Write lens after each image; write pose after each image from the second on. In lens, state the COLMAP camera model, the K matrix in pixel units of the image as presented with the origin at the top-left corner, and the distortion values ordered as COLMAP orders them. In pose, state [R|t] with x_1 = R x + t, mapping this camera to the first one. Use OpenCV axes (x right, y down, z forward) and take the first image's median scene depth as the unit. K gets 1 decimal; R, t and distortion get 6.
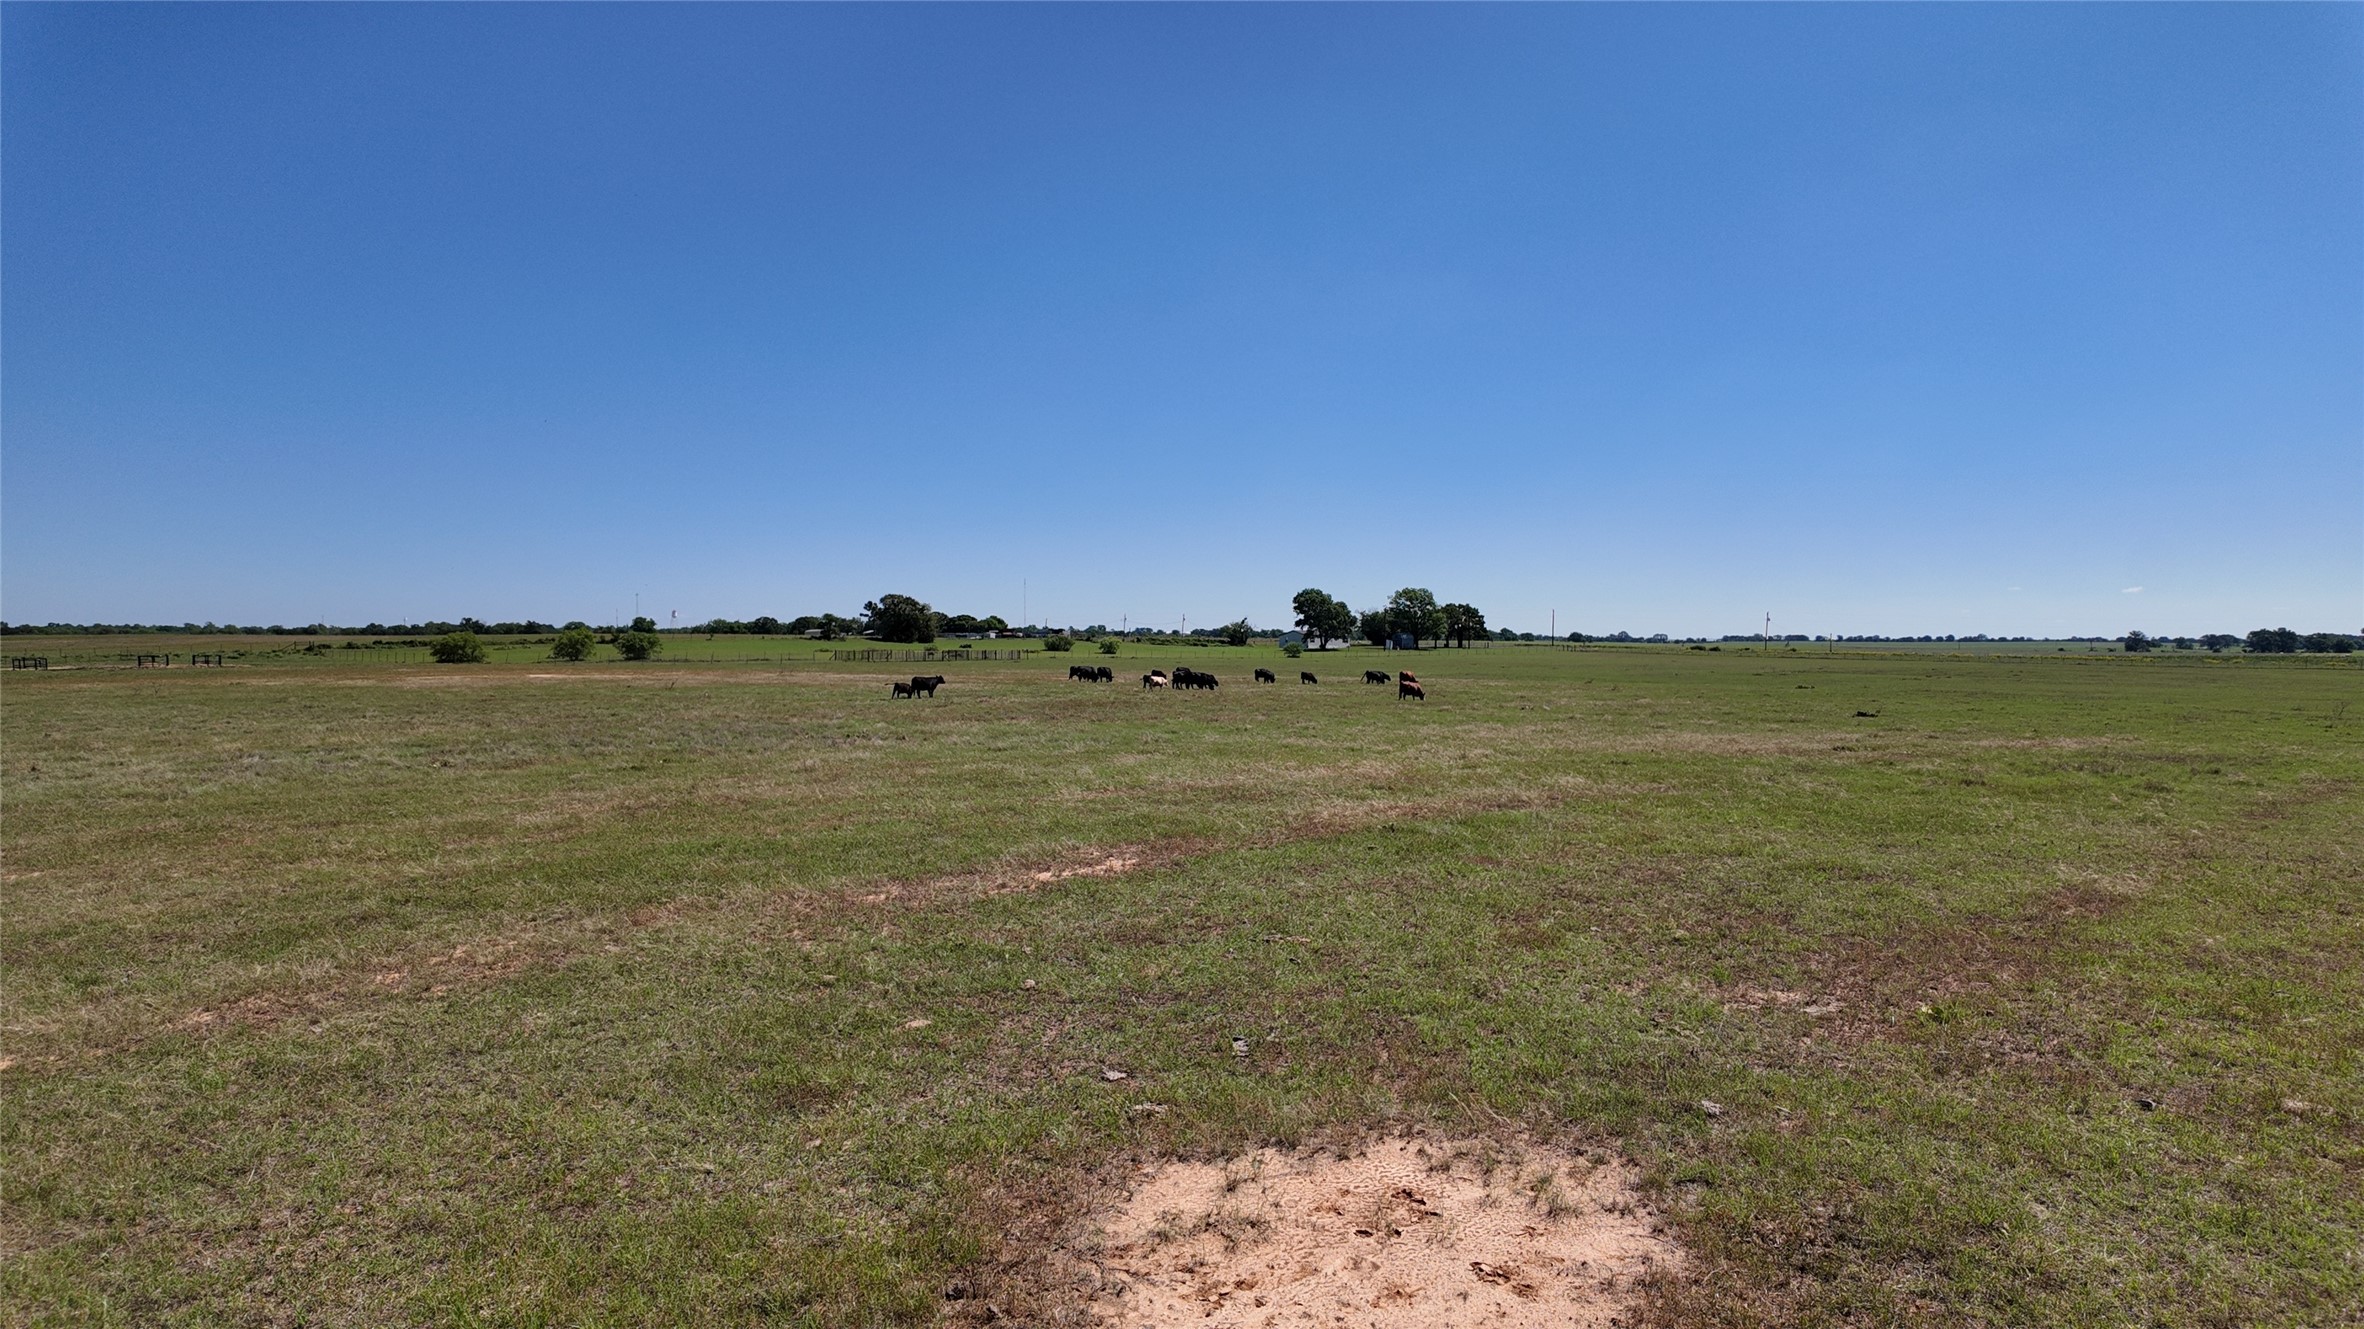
lens RADIAL K [[1333.2, 0, 1192.3], [0, 1333.2, 665.2], [0, 0, 1]] dist [0.014454, -0.010414]
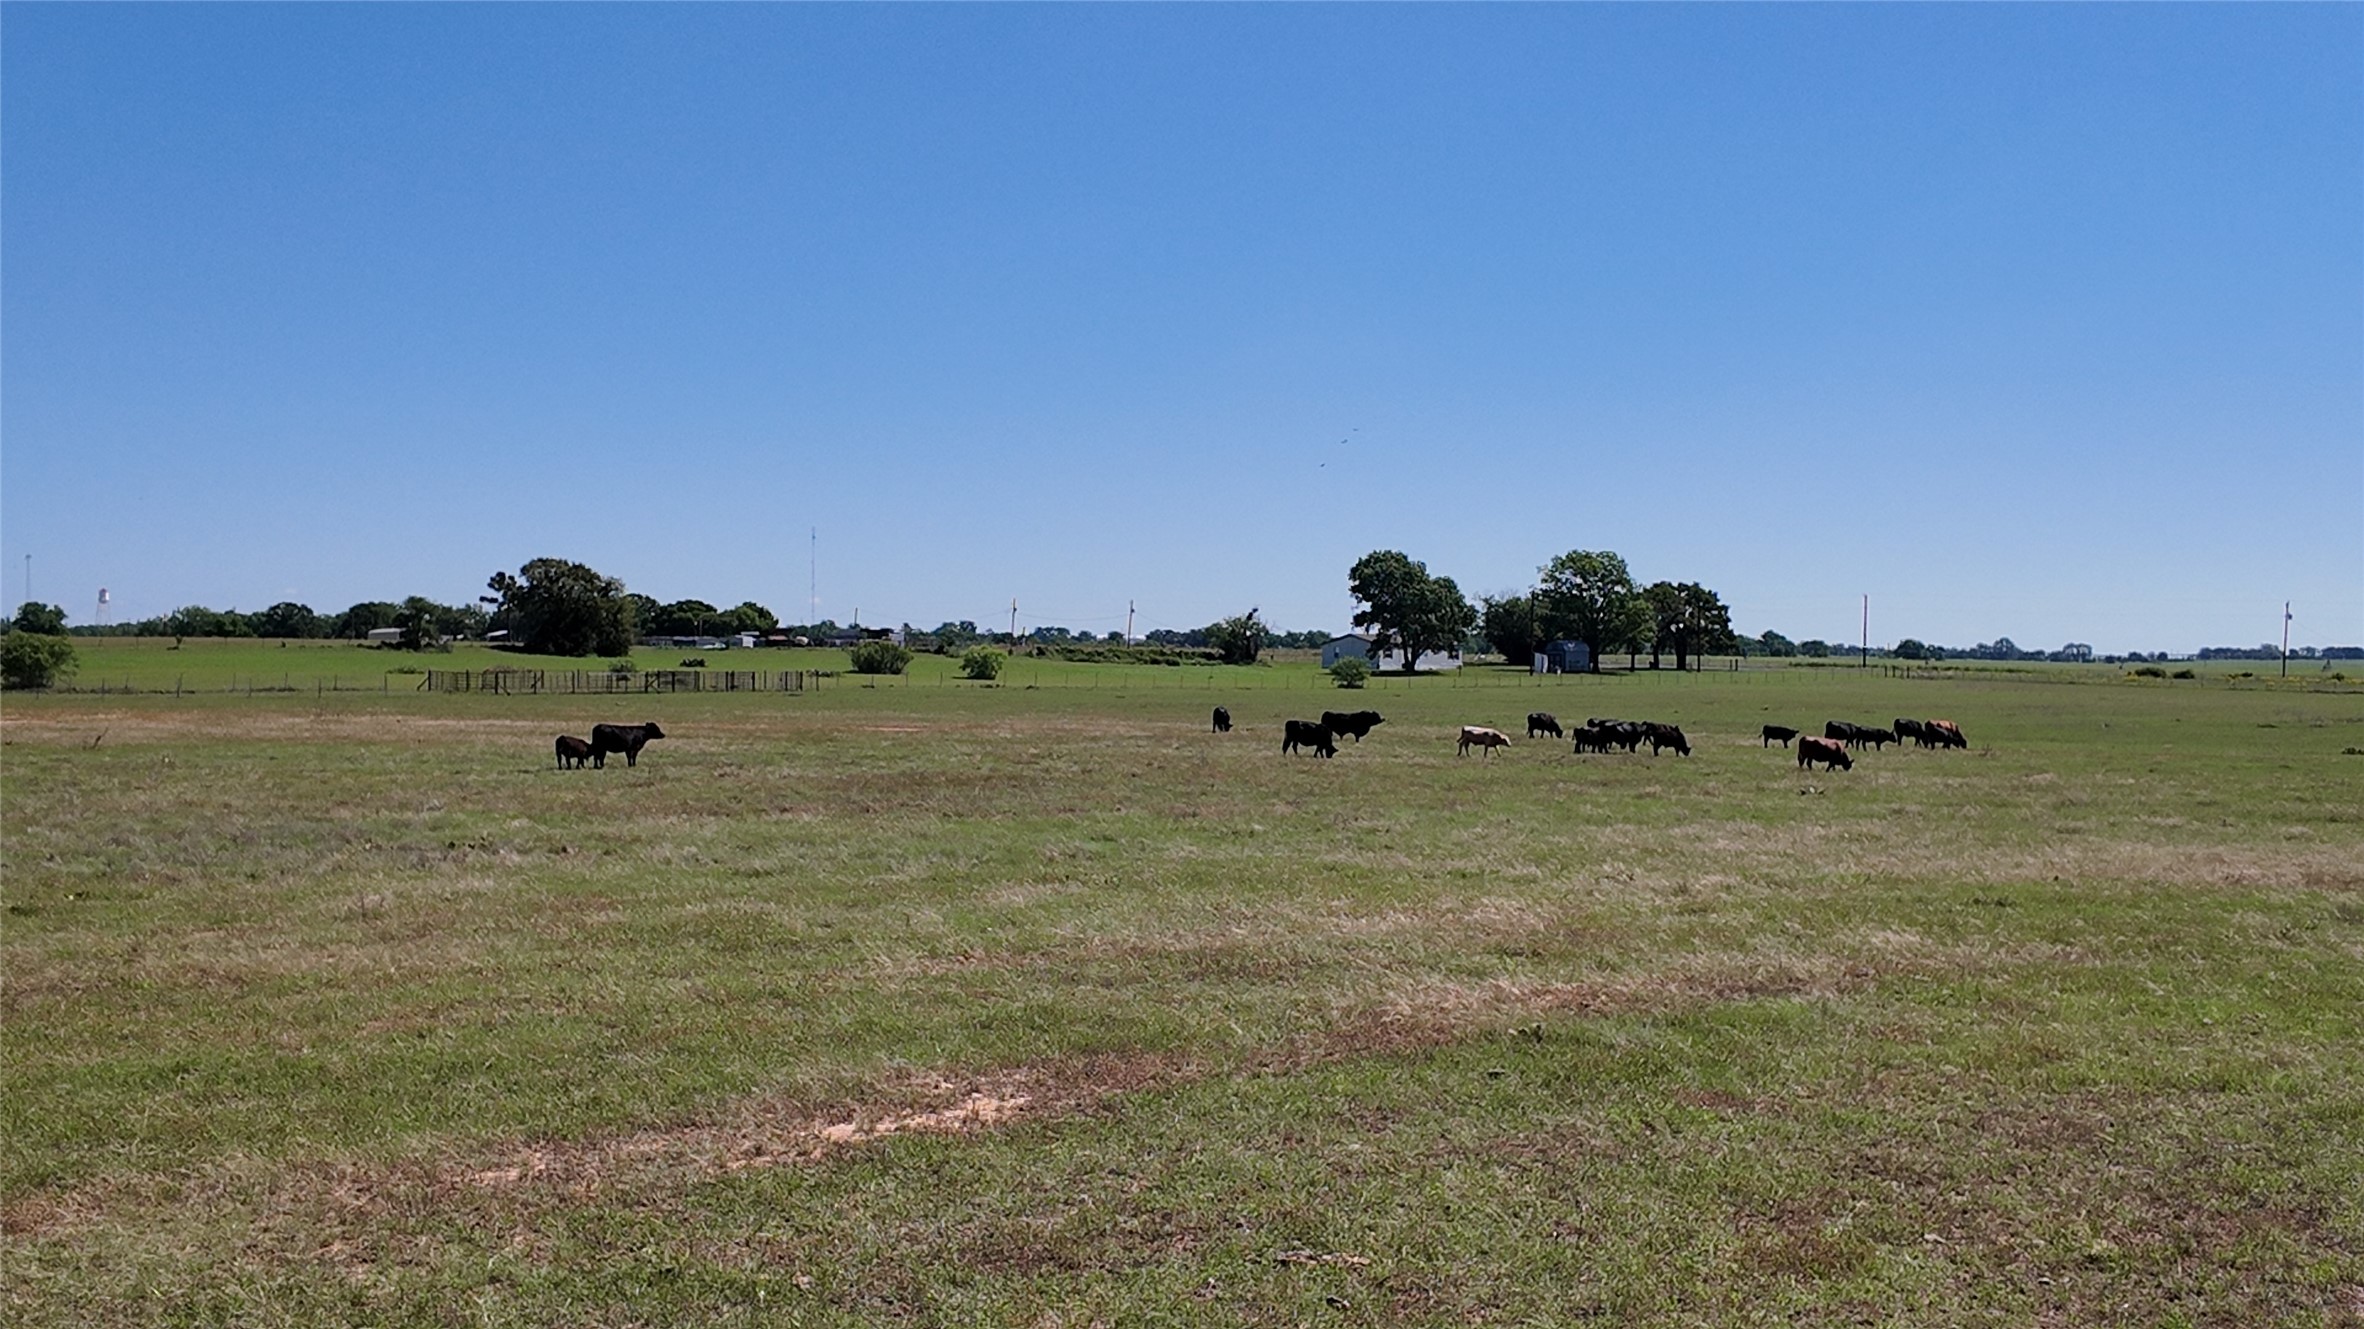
lens RADIAL K [[1333.2, 0, 1192.3], [0, 1333.2, 665.2], [0, 0, 1]] dist [0.014454, -0.010414]
pose [[0.997091, 0.017723, 0.074131, -0.020179], [-0.008471, 0.992333, -0.123299, 0.046865], [-0.075748, 0.122312, 0.989597, 0.490834]]
